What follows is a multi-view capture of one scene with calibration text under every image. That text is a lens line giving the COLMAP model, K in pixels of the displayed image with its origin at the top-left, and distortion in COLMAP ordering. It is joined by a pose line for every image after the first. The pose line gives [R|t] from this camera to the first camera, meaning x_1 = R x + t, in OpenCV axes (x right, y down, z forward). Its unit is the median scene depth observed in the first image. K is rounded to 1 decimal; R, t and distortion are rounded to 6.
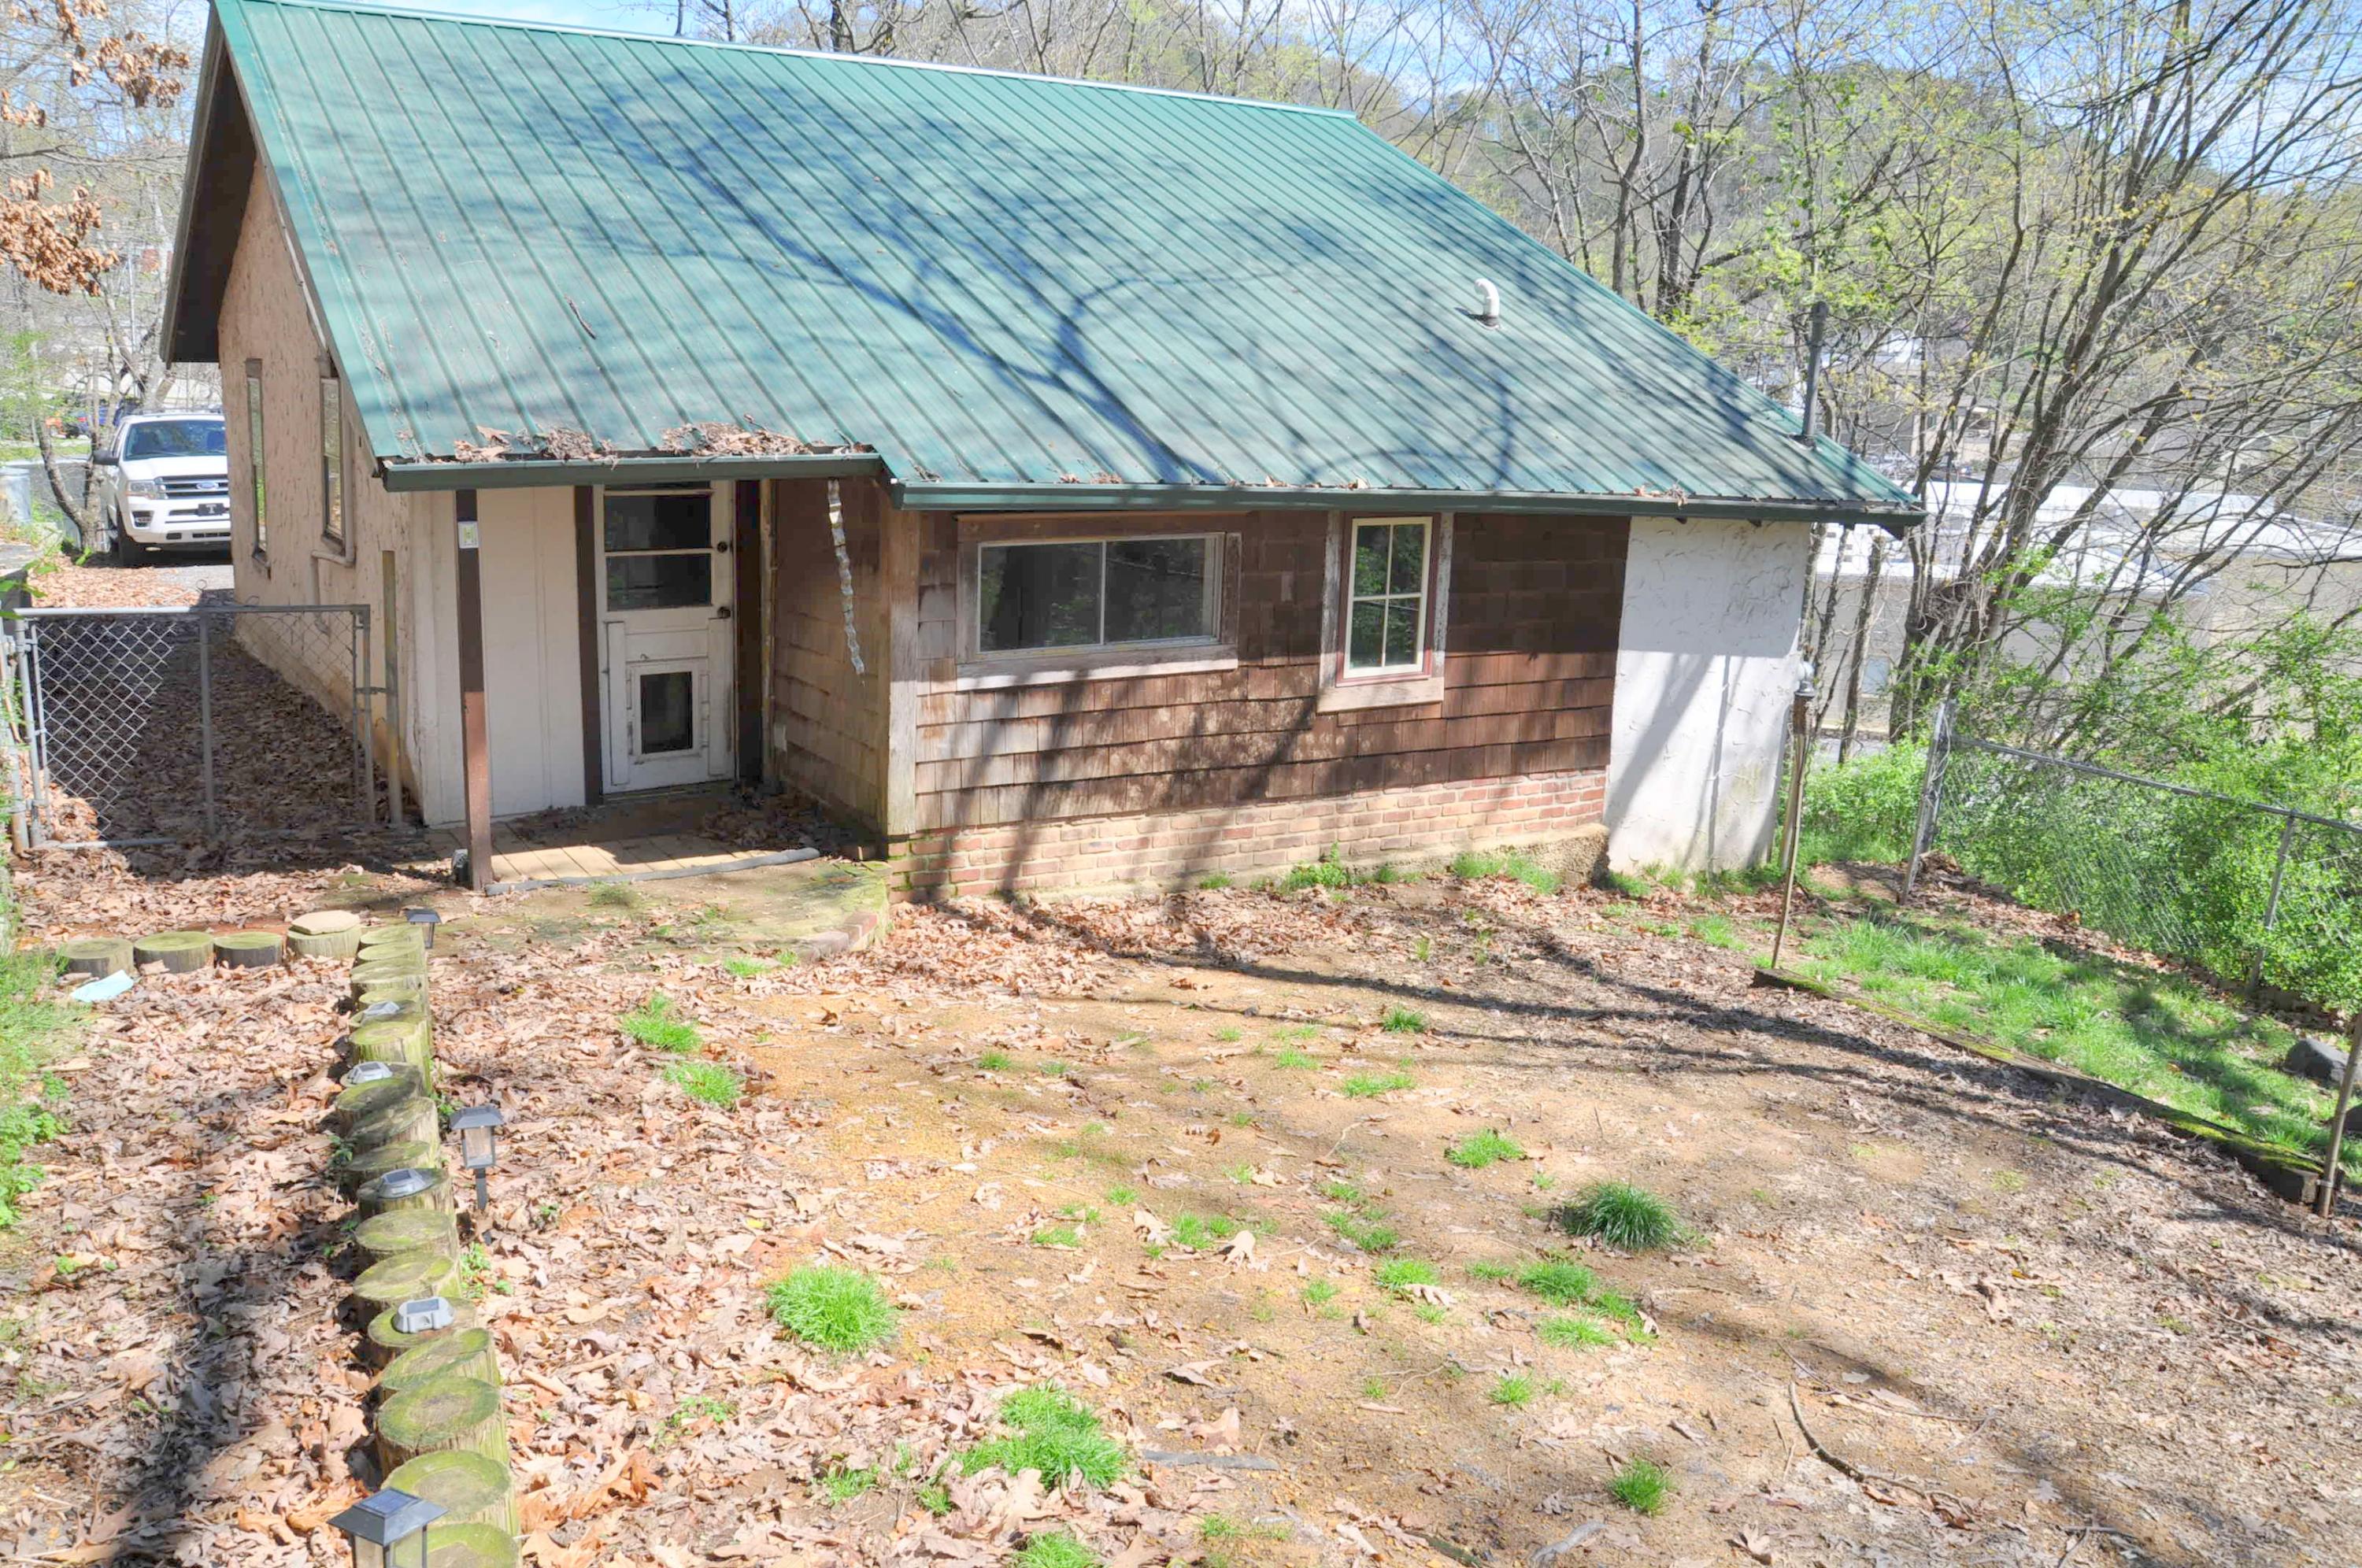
lens RADIAL K [[1757.3, 0, 1124.3], [0, 1757.3, 786.8], [0, 0, 1]] dist [-0.151021, 0.107848]
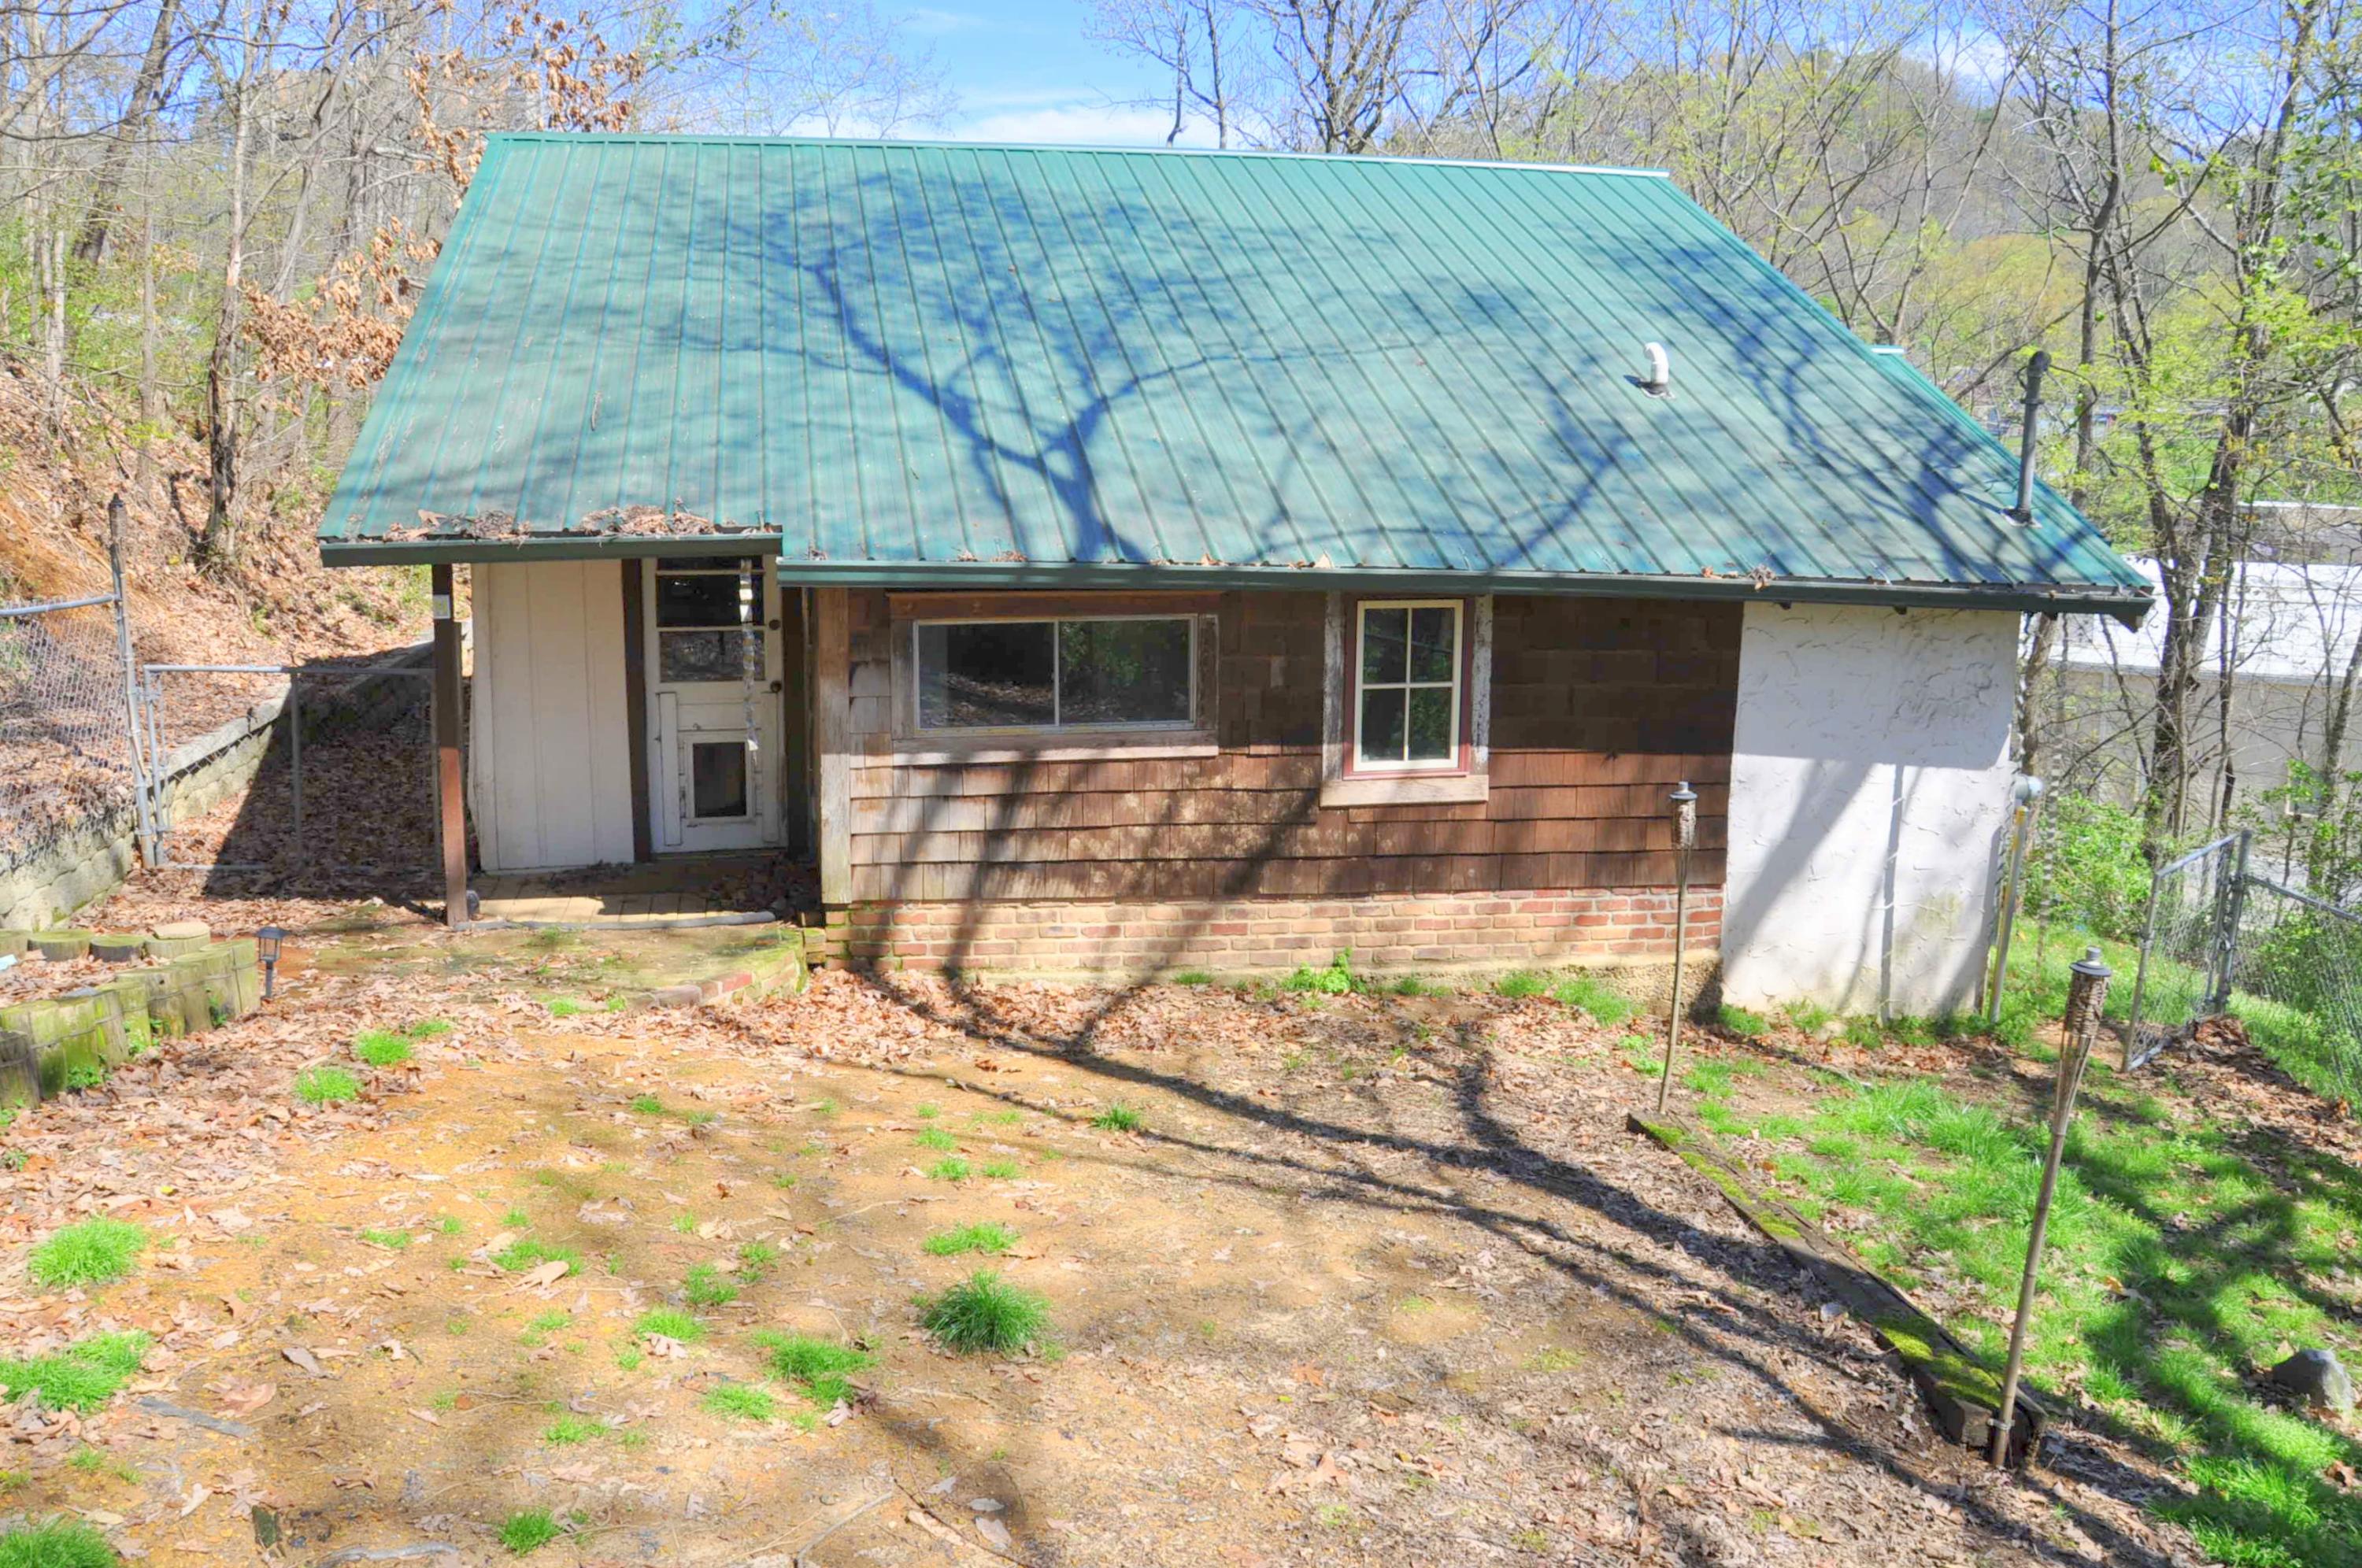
lens RADIAL K [[1850.3, 0, 1159.1], [0, 1850.3, 792.6], [0, 0, 1]] dist [-0.154113, 0.121848]
pose [[0.942867, 0.038991, -0.330880, 0.379681], [-0.058206, 0.997133, -0.048359, 0.003447], [0.328046, 0.064856, 0.942433, 0.040401]]
